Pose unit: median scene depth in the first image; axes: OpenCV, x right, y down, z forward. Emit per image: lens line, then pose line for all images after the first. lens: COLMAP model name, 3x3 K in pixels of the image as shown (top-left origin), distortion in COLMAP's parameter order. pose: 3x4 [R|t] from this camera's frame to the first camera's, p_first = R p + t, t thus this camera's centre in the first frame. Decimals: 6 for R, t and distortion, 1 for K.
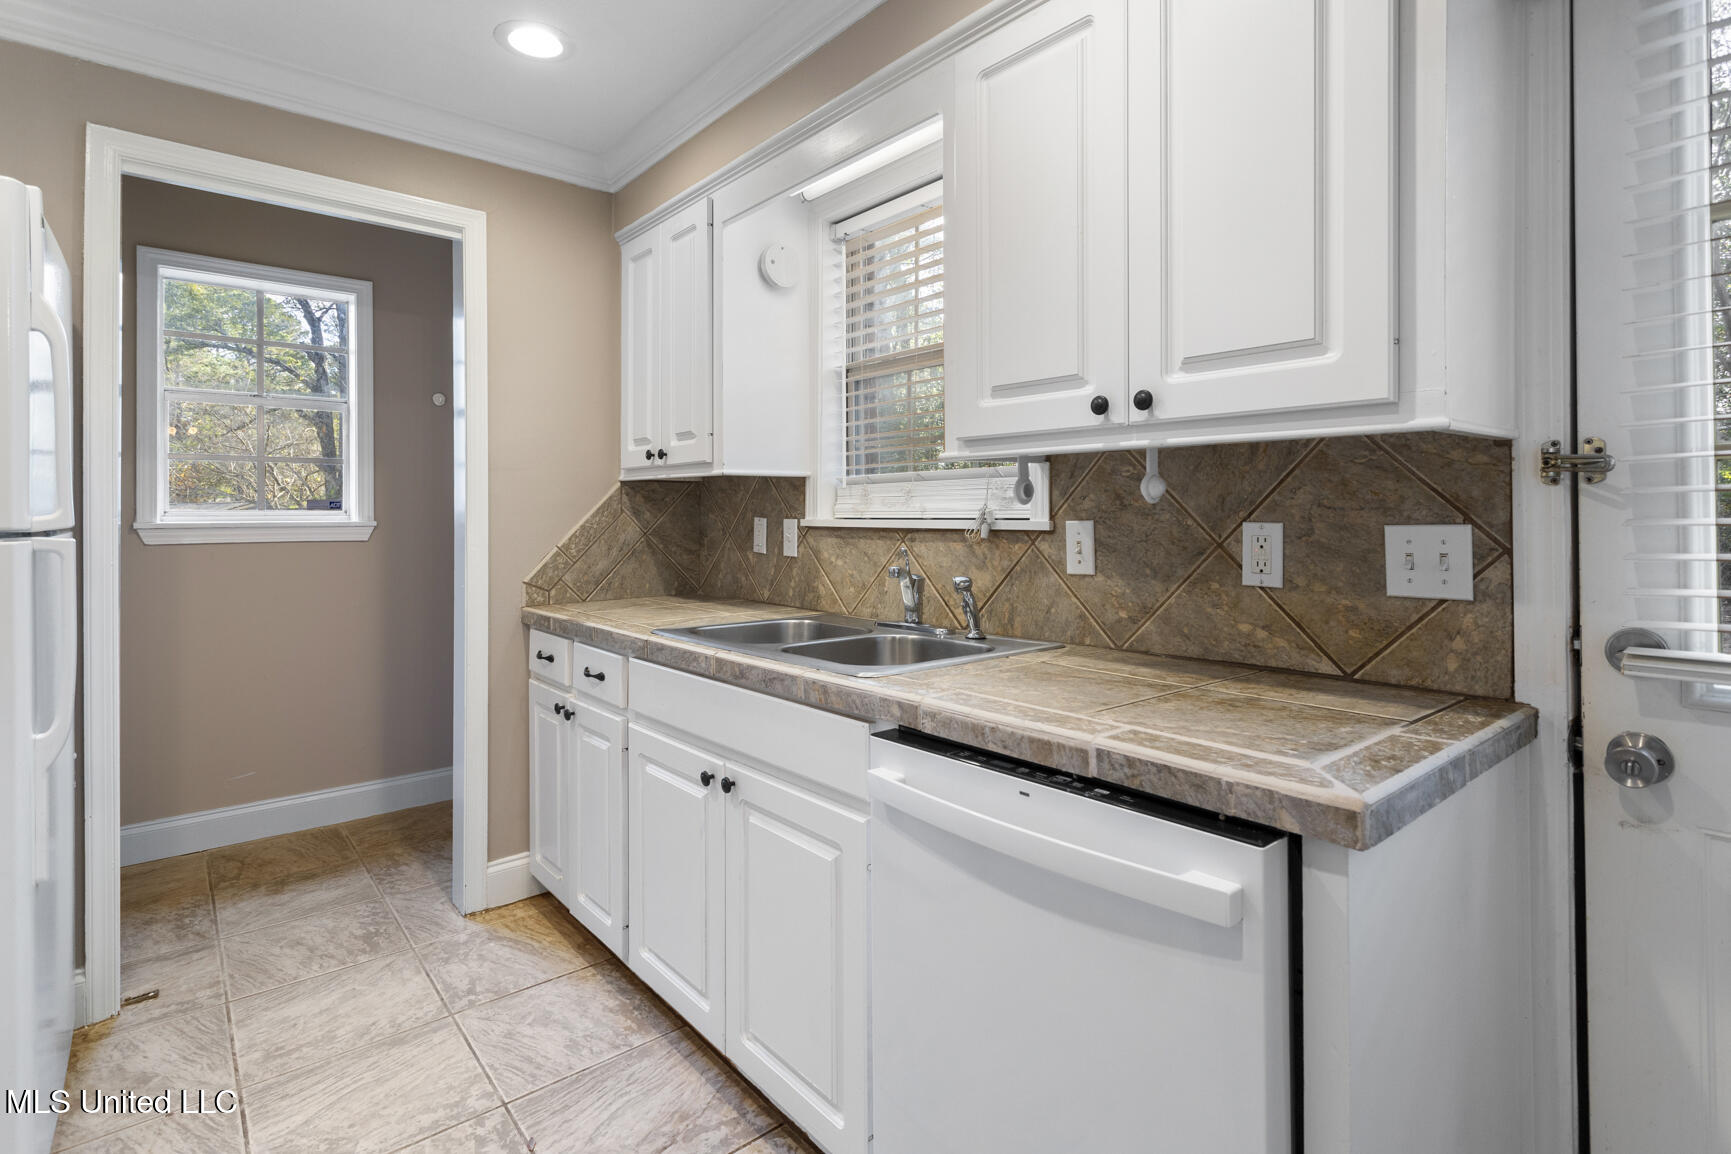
lens RADIAL K [[845.2, 0, 868.5], [0, 845.2, 512.9], [0, 0, 1]] dist [-0.000604, 0.001787]
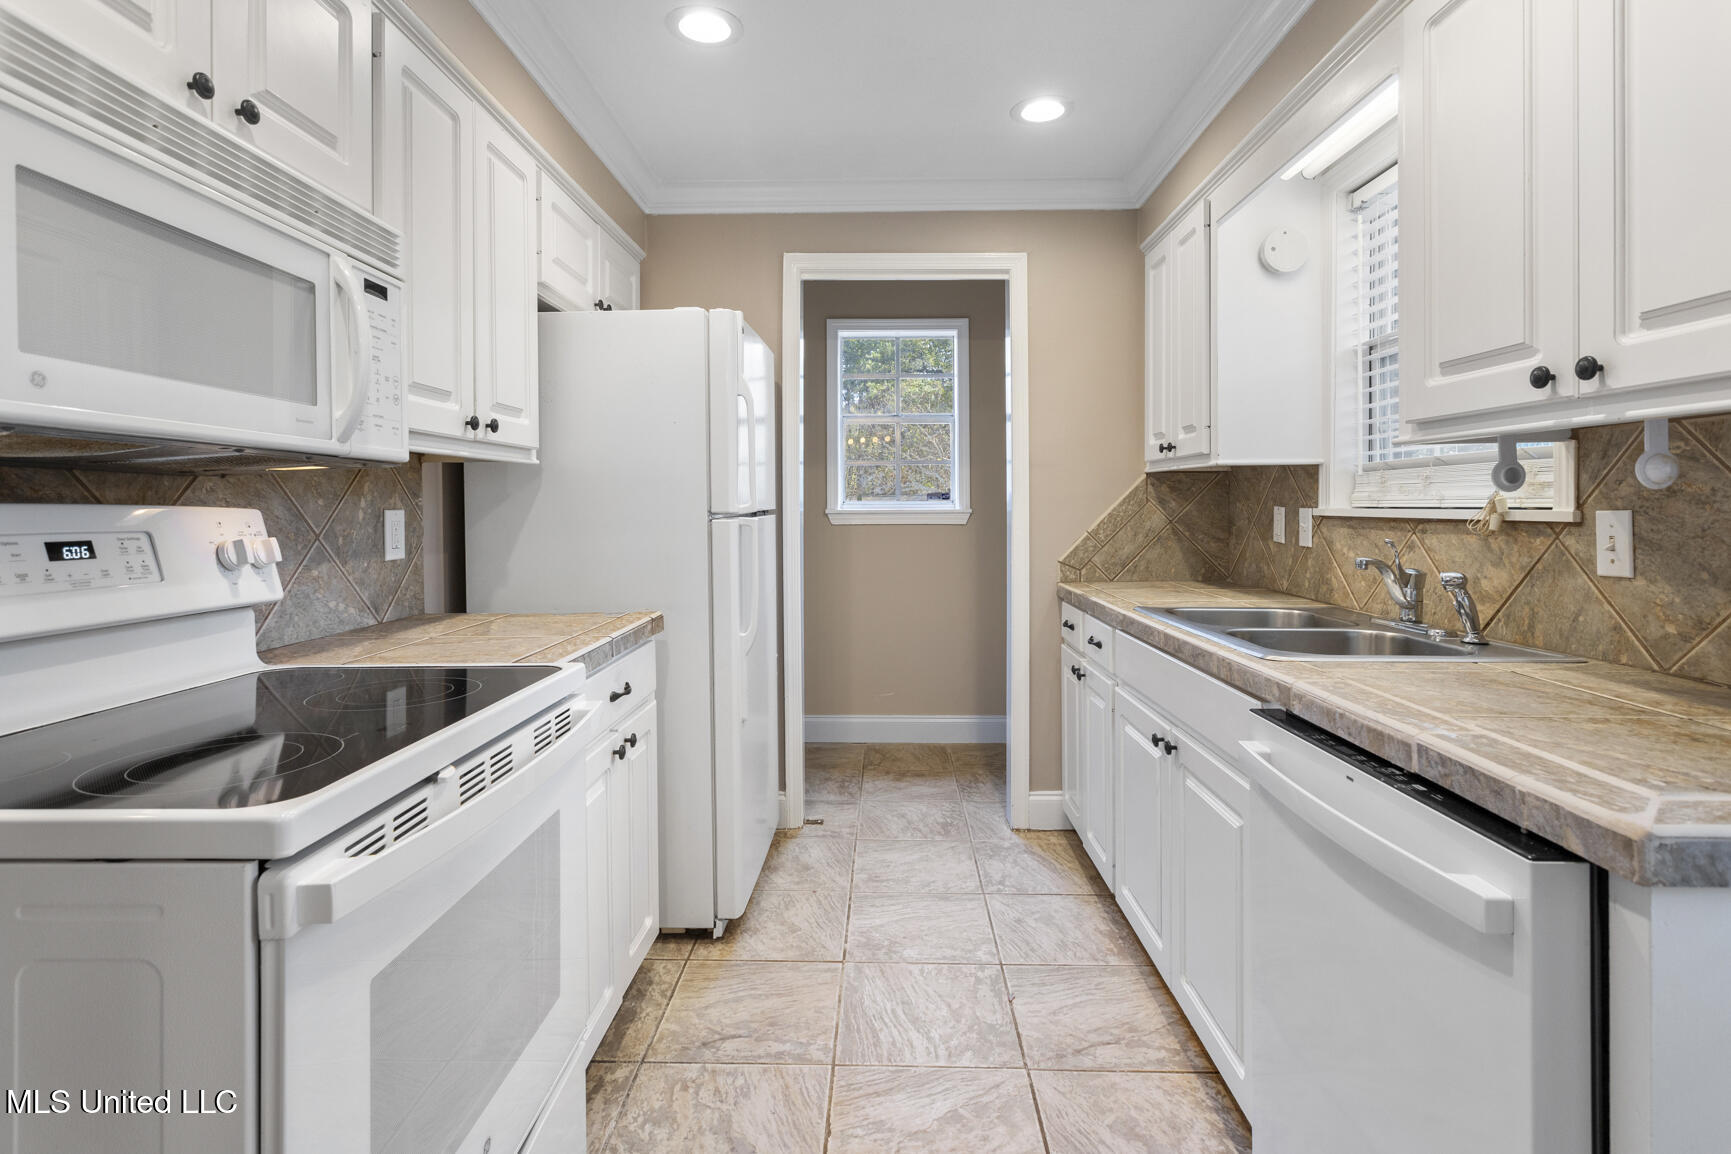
lens RADIAL K [[845.2, 0, 868.5], [0, 845.2, 512.9], [0, 0, 1]] dist [-0.000604, 0.001787]
pose [[0.751825, 0.005676, -0.659339, 0.213885], [0.003018, 0.999923, 0.012049, -0.000314], [0.659356, -0.011049, 0.751750, -0.072228]]
